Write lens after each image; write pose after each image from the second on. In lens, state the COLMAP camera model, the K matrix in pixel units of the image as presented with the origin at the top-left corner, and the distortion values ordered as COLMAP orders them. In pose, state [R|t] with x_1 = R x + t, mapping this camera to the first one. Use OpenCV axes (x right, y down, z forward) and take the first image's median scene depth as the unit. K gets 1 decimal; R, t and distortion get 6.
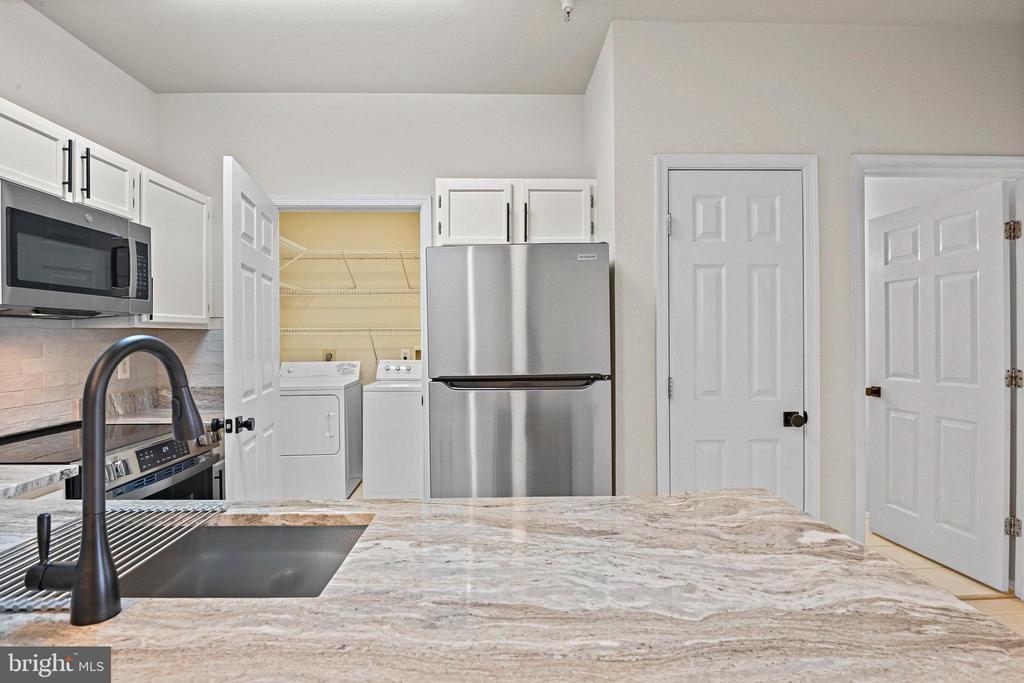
lens RADIAL K [[519.2, 0, 508.6], [0, 519.2, 337.3], [0, 0, 1]] dist [-0.014644, -0.001688]
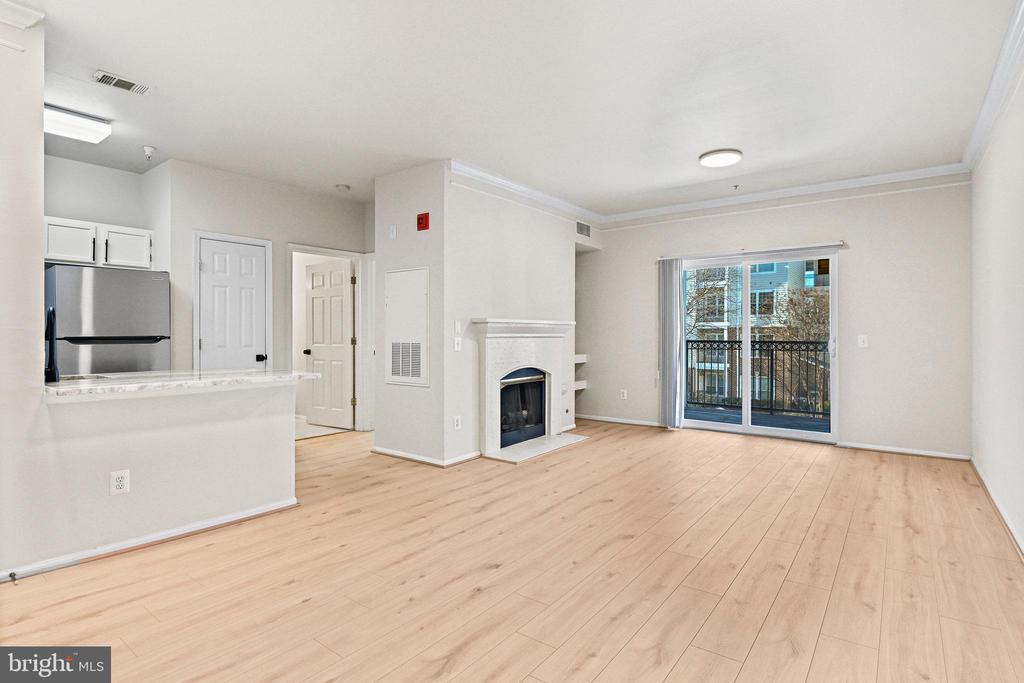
lens RADIAL K [[519.2, 0, 508.6], [0, 519.2, 337.3], [0, 0, 1]] dist [-0.014644, -0.001688]
pose [[0.631717, 0.001211, 0.775198, -0.501962], [-0.001044, 0.999999, -0.000711, 0.069896], [-0.775199, -0.000360, 0.631717, -1.235576]]
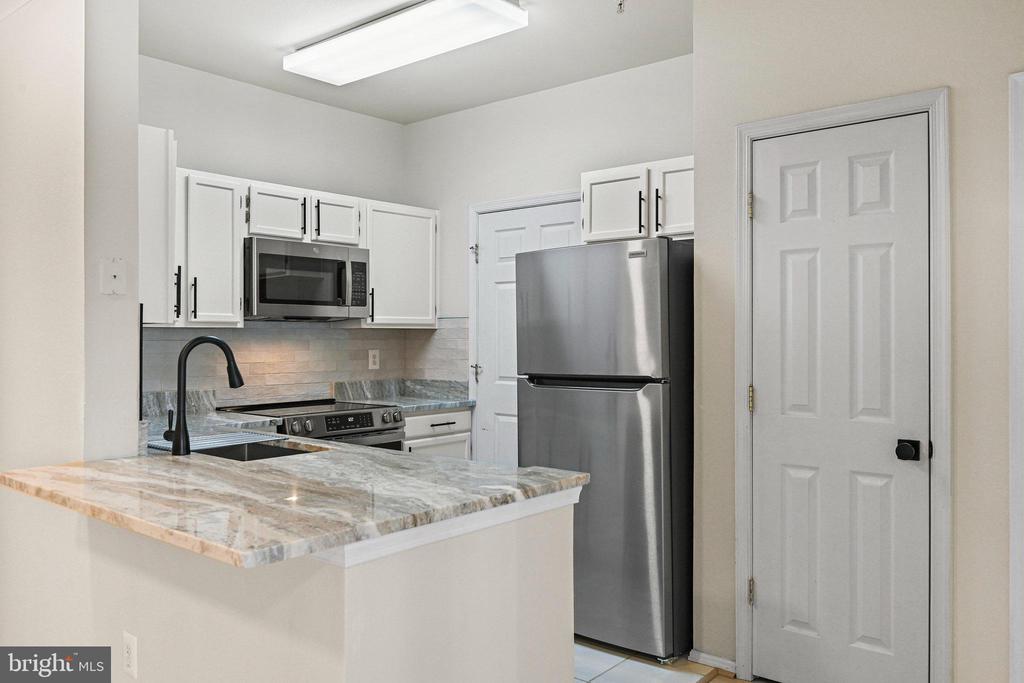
lens RADIAL K [[797.0, 0, 518.0], [0, 797.0, 339.0], [0, 0, 1]] dist [-0.000197, -0.003011]
pose [[0.751688, 0.007041, -0.659481, 0.876598], [-0.004730, 0.999975, 0.005285, -0.004132], [0.659502, -0.000853, 0.751702, -0.230832]]
